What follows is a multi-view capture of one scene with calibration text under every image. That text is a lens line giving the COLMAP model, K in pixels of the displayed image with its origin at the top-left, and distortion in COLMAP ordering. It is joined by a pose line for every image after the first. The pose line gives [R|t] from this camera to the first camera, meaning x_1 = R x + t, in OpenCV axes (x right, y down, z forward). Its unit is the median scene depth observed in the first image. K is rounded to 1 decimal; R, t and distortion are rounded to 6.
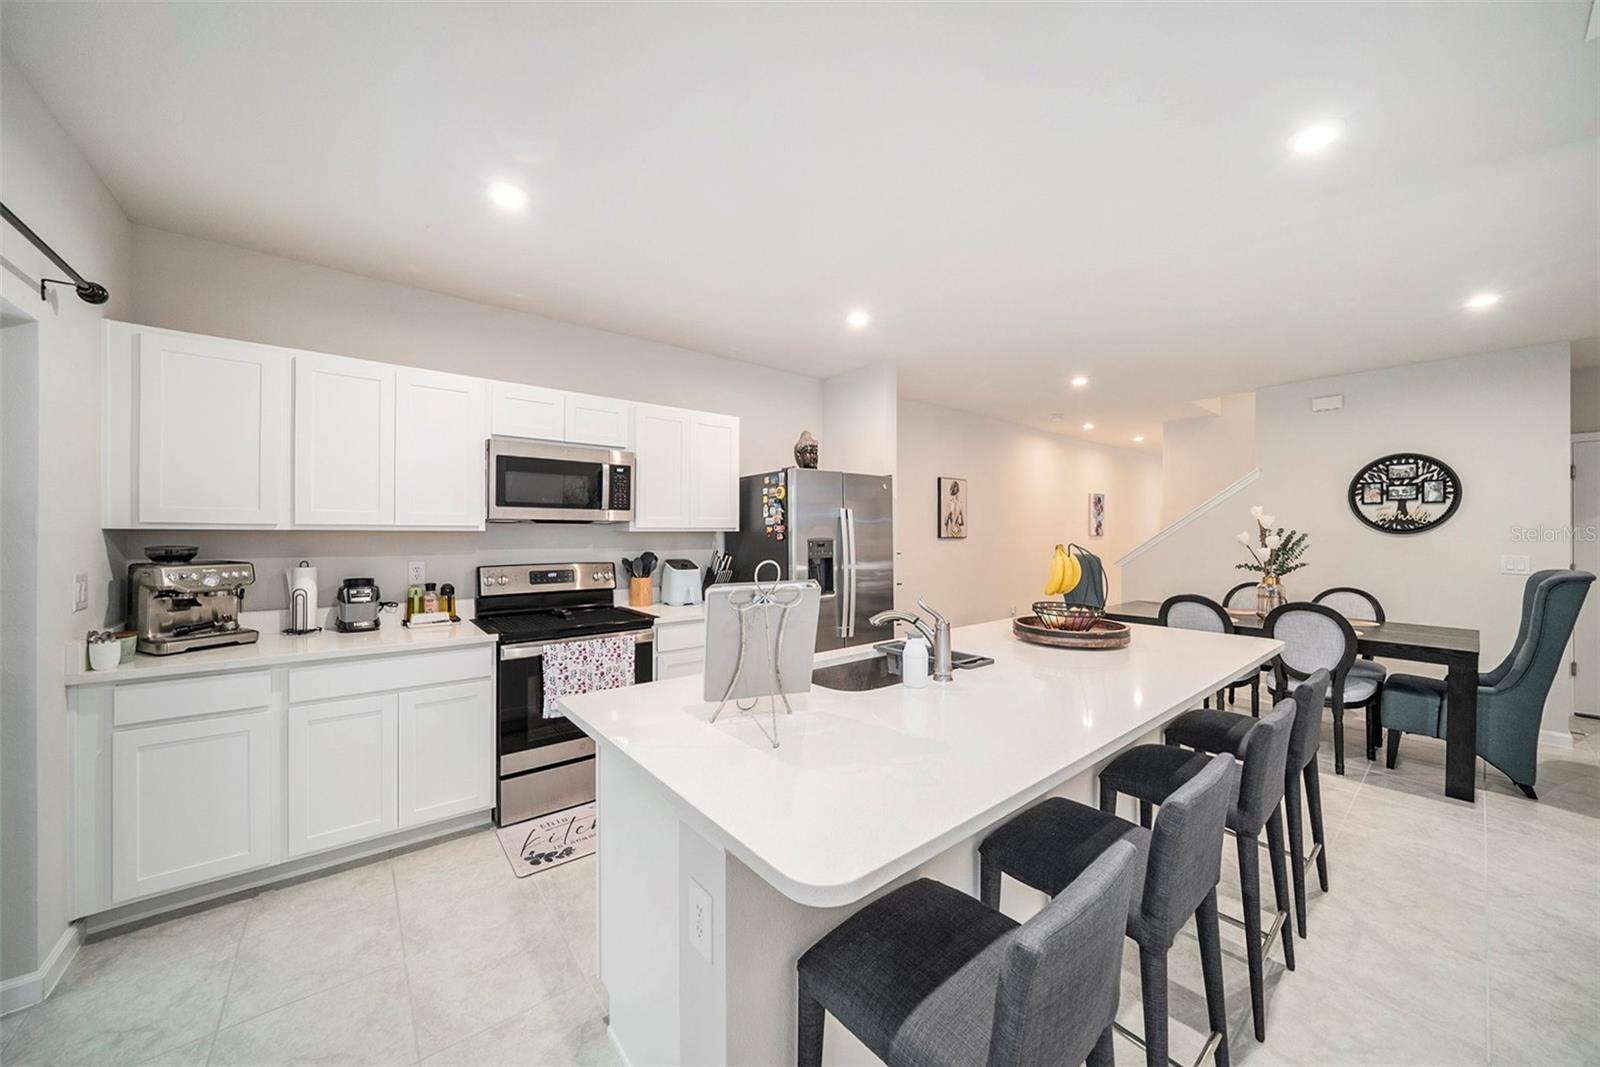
lens RADIAL K [[560.7, 0, 792.4], [0, 560.7, 528.4], [0, 0, 1]] dist [-0.012883, 0.000653]
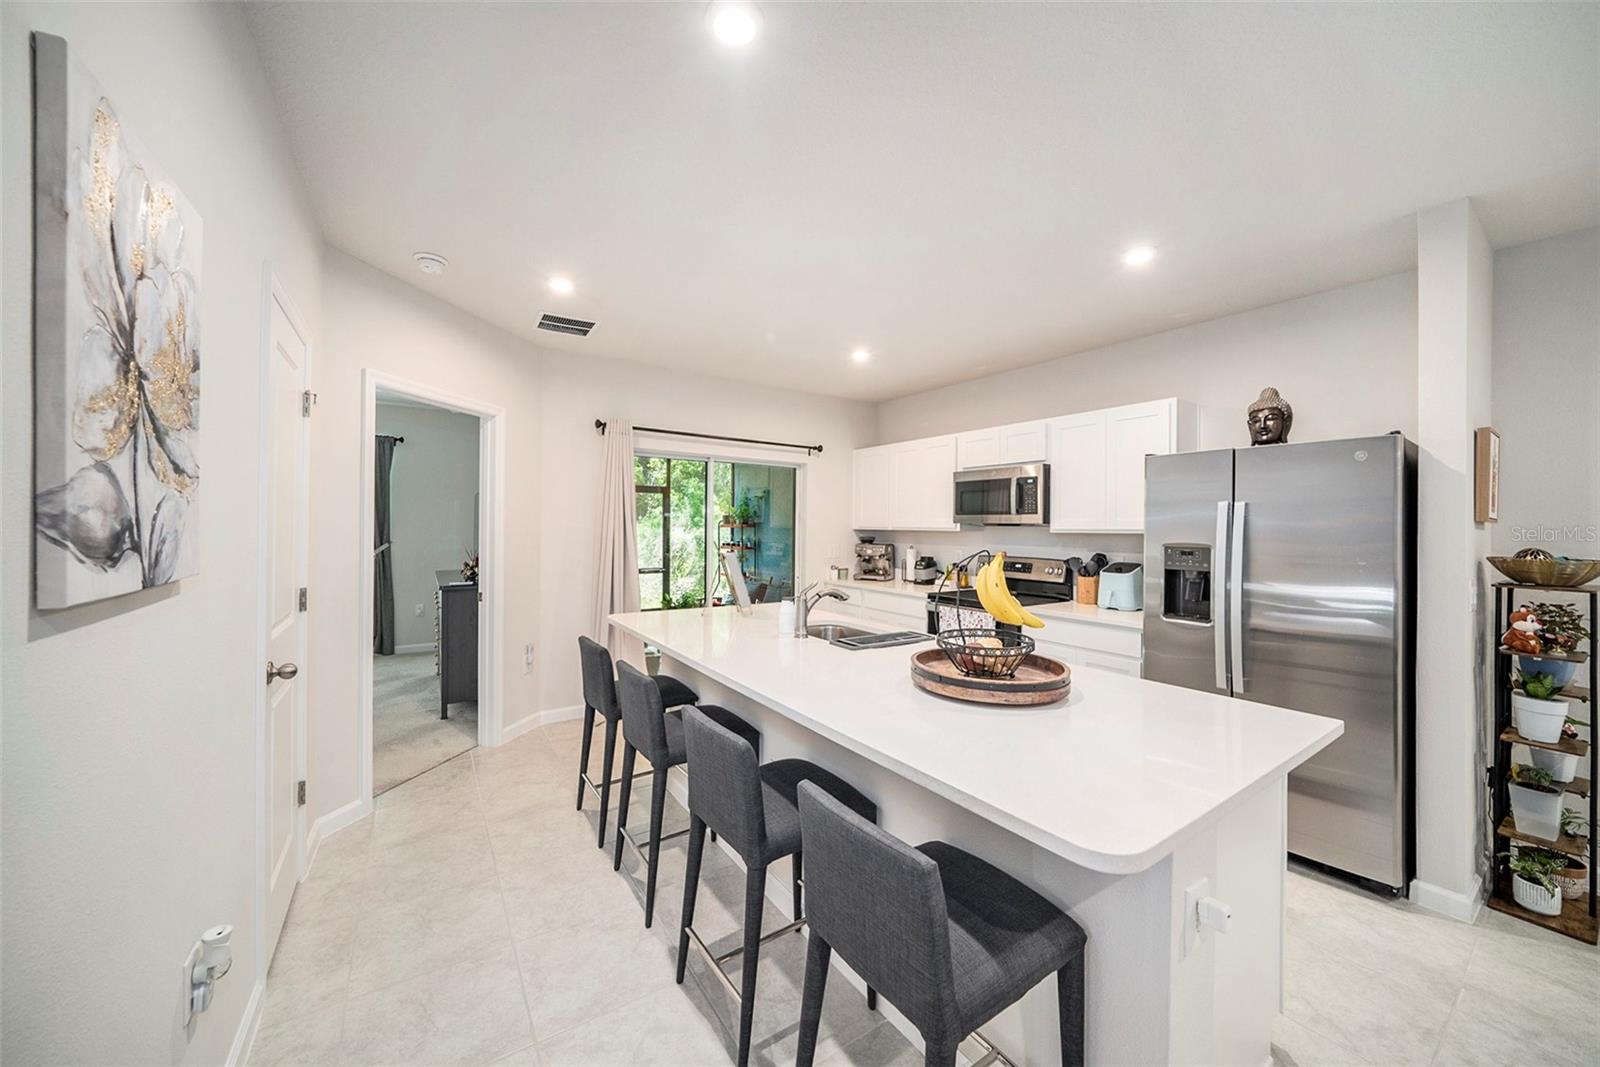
lens RADIAL K [[560.7, 0, 795.2], [0, 560.7, 523.4], [0, 0, 1]] dist [-0.012883, 0.000653]
pose [[-0.067955, -0.009844, -0.997640, 0.868602], [-0.003282, 0.999948, -0.009643, -0.000715], [0.997683, 0.002619, -0.067983, 0.552655]]
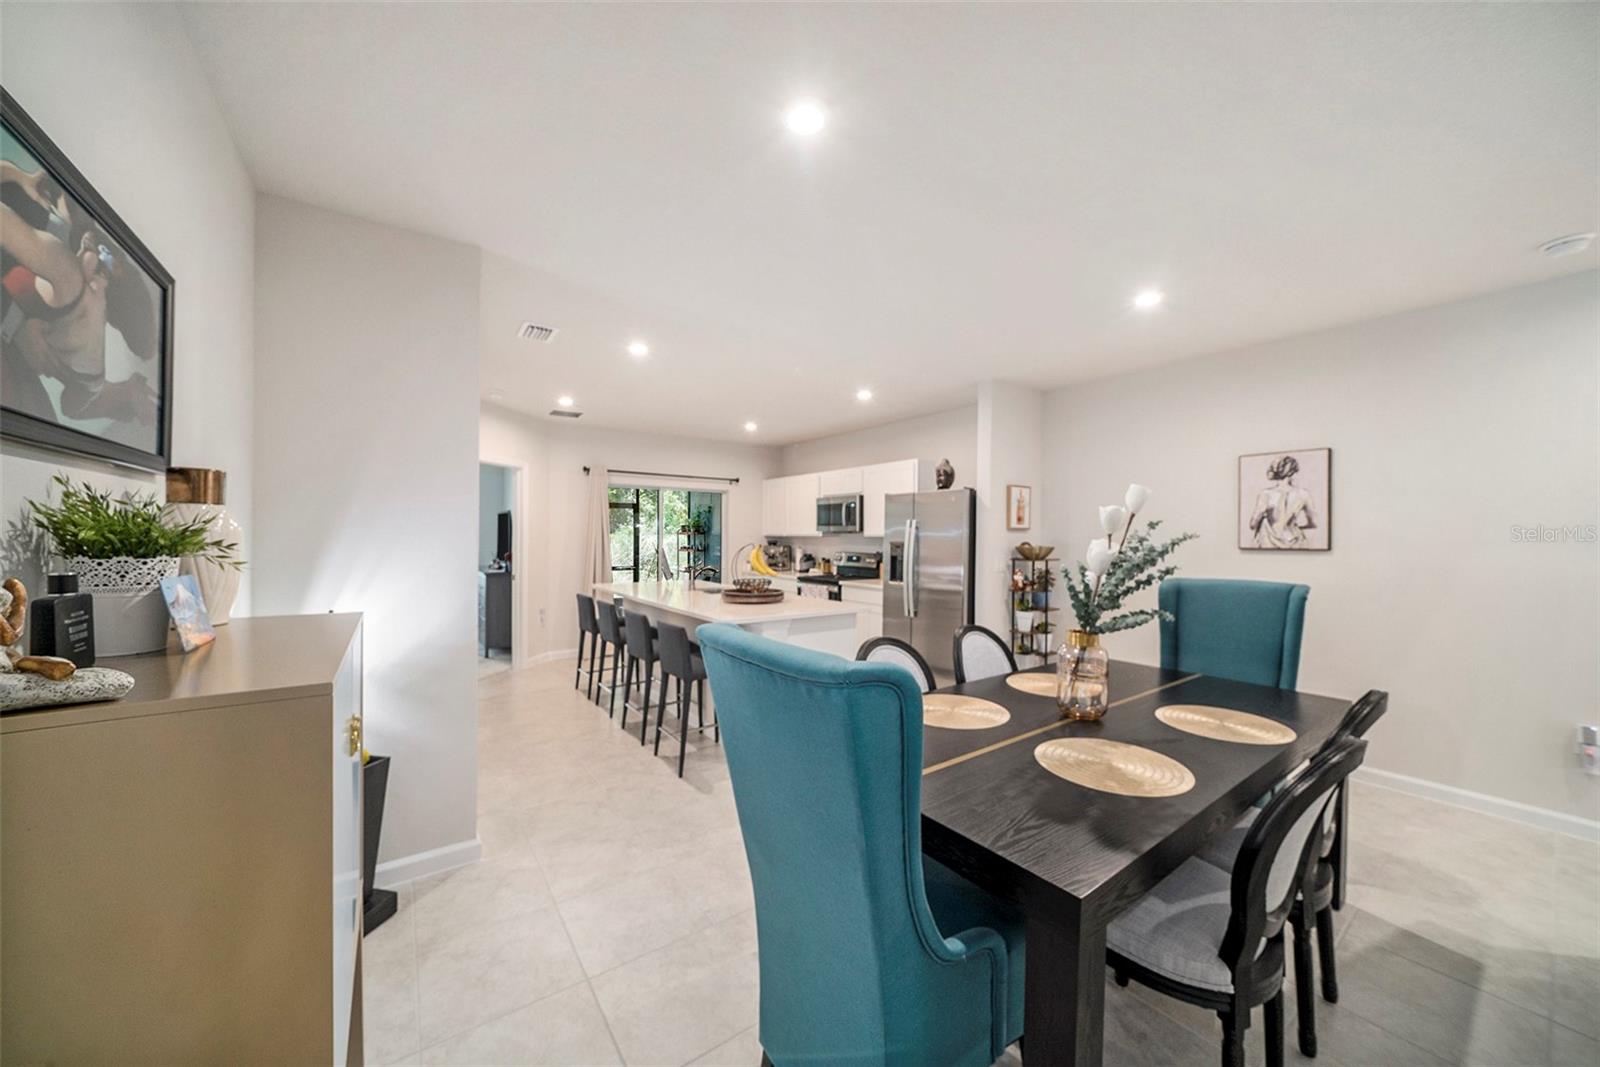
lens RADIAL K [[560.7, 0, 793.0], [0, 560.7, 529.1], [0, 0, 1]] dist [-0.012883, 0.000653]
pose [[-0.042635, -0.011895, -0.999020, 1.558230], [0.002755, 0.999924, -0.012024, 0.001436], [0.999087, -0.003265, -0.042599, 0.831256]]
